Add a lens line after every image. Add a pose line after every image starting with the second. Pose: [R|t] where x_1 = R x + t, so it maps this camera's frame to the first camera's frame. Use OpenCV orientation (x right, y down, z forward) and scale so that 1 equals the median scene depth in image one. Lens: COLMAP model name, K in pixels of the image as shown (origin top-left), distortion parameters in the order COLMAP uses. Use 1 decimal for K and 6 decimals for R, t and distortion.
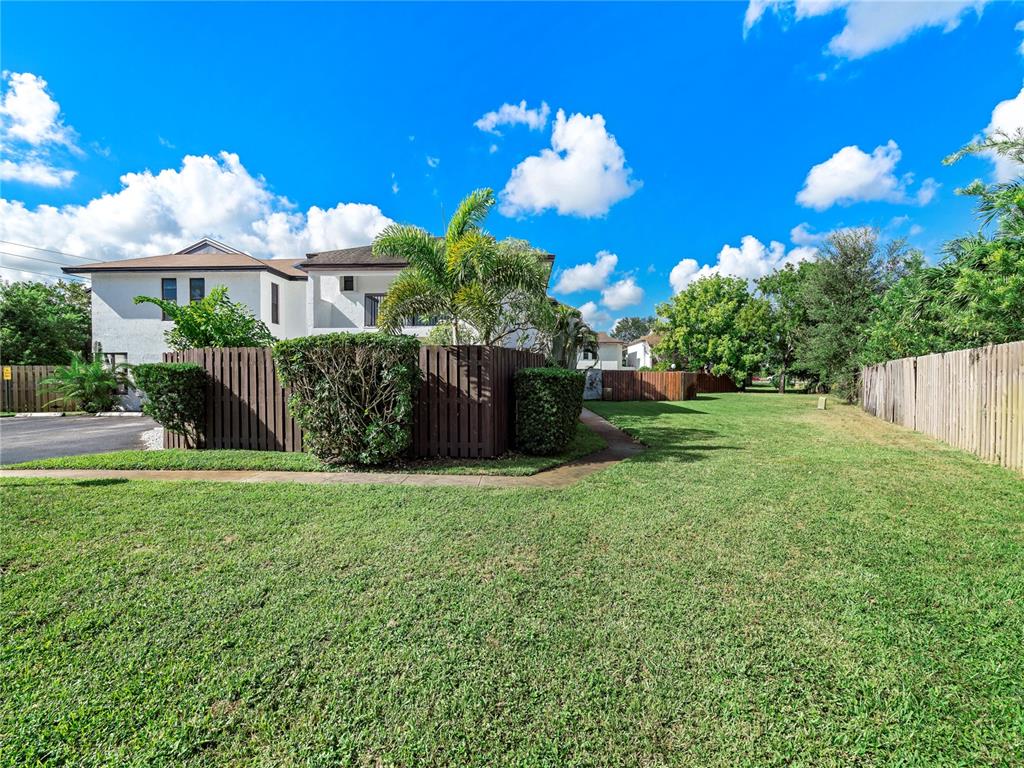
lens RADIAL K [[463.7, 0, 513.4], [0, 463.7, 382.9], [0, 0, 1]] dist [-0.004458, 0.002792]
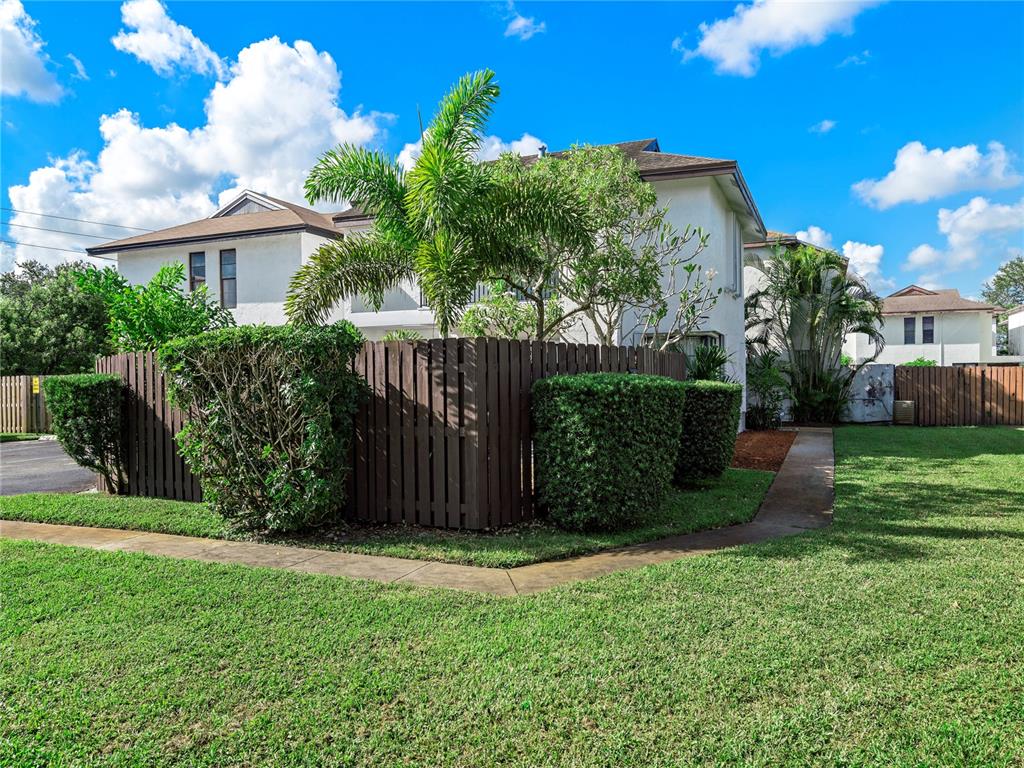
lens RADIAL K [[770.2, 0, 512.1], [0, 770.2, 382.8], [0, 0, 1]] dist [0.003614, -0.001001]
pose [[0.934349, -0.010613, -0.356200, 0.326578], [0.007966, 0.999929, -0.008899, -0.014559], [0.356269, 0.005478, 0.934367, 0.108879]]
